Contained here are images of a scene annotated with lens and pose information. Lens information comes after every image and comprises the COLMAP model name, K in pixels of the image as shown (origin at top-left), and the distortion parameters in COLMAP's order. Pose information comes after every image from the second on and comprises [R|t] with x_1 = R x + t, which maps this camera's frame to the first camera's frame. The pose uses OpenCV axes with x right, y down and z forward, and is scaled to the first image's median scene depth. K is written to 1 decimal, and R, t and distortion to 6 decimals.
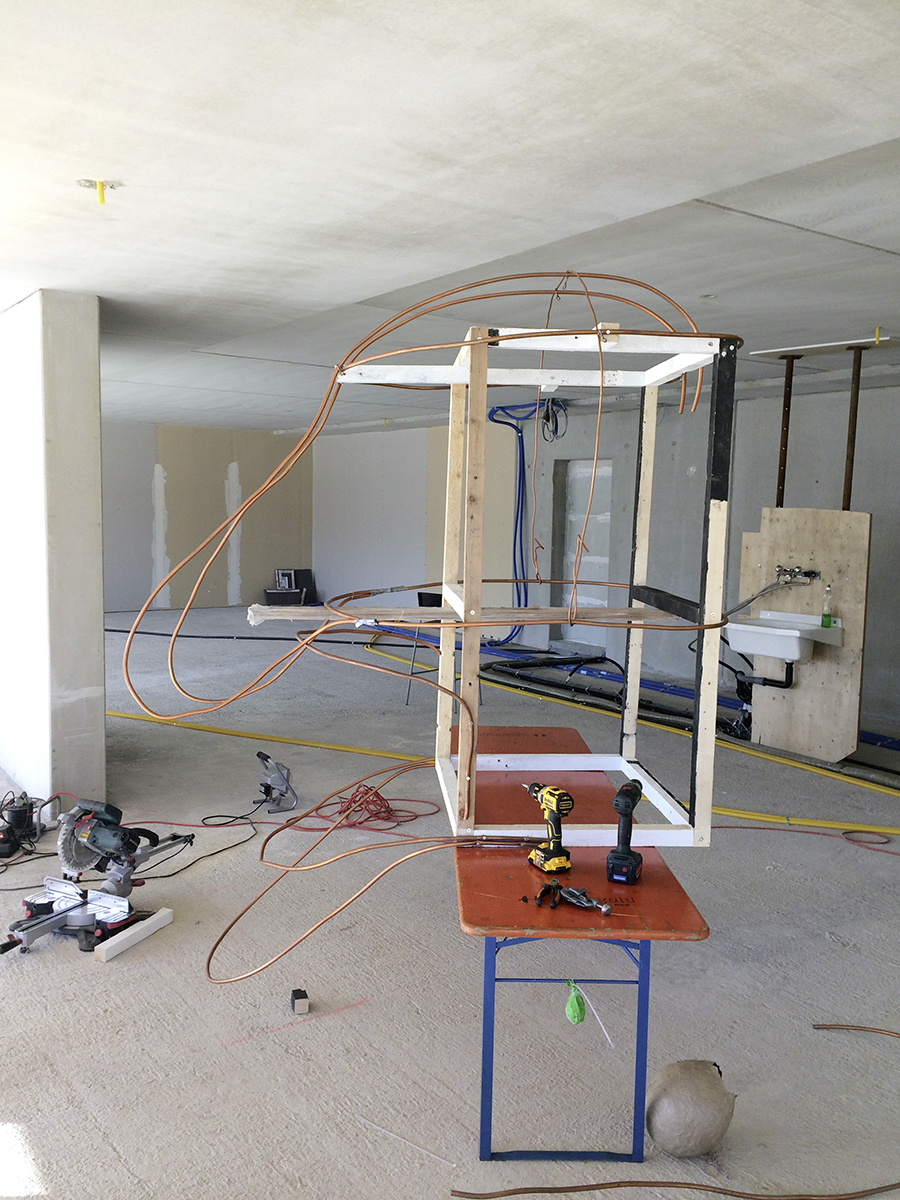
lens RADIAL K [[1026.9, 0, 444.6], [0, 1026.9, 601.8], [0, 0, 1]] dist [0.081090, -0.096026]
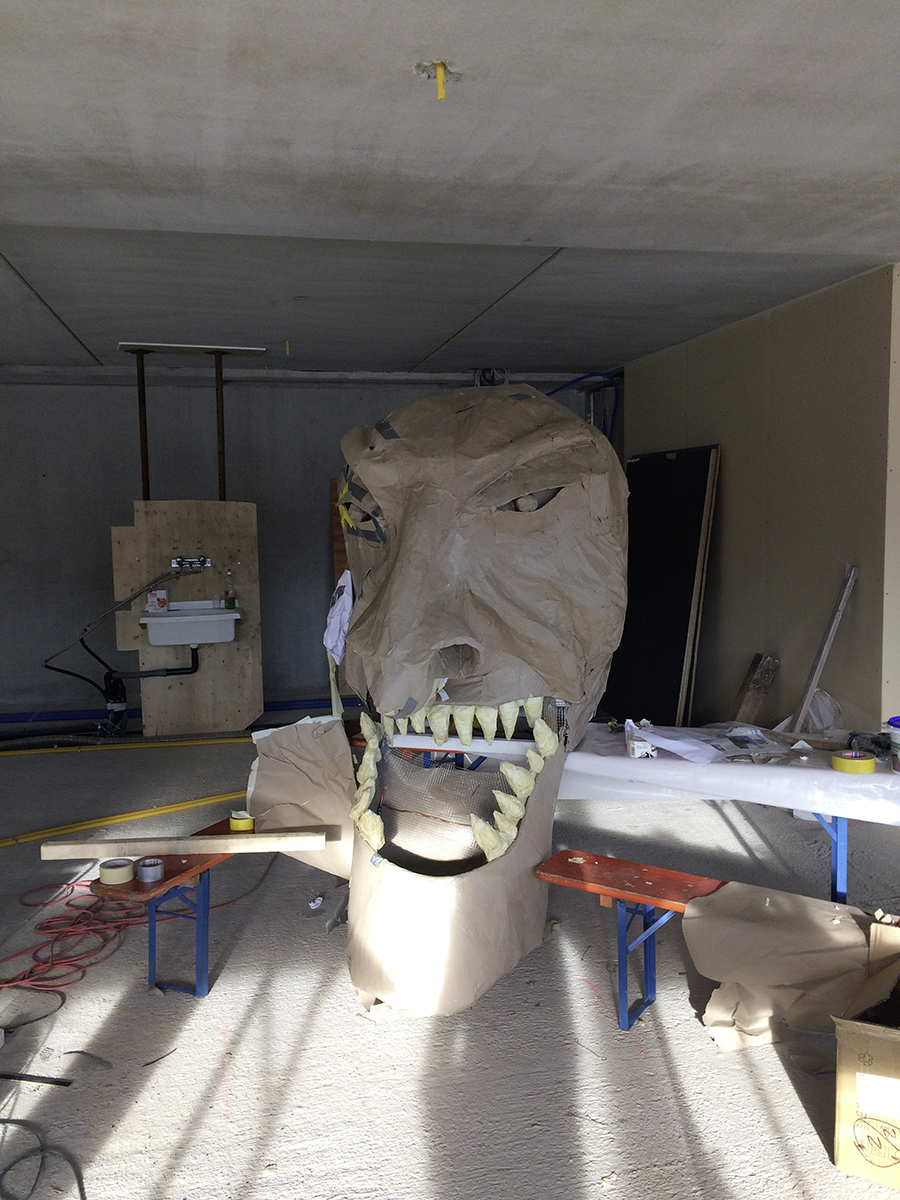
lens RADIAL K [[1026.9, 0, 445.8], [0, 1026.9, 603.5], [0, 0, 1]] dist [0.081090, -0.096026]
pose [[0.383667, -0.116632, 0.916077, -0.540758], [0.113384, 0.990436, 0.078612, -0.040740], [-0.916484, 0.073708, 0.393222, 0.370362]]
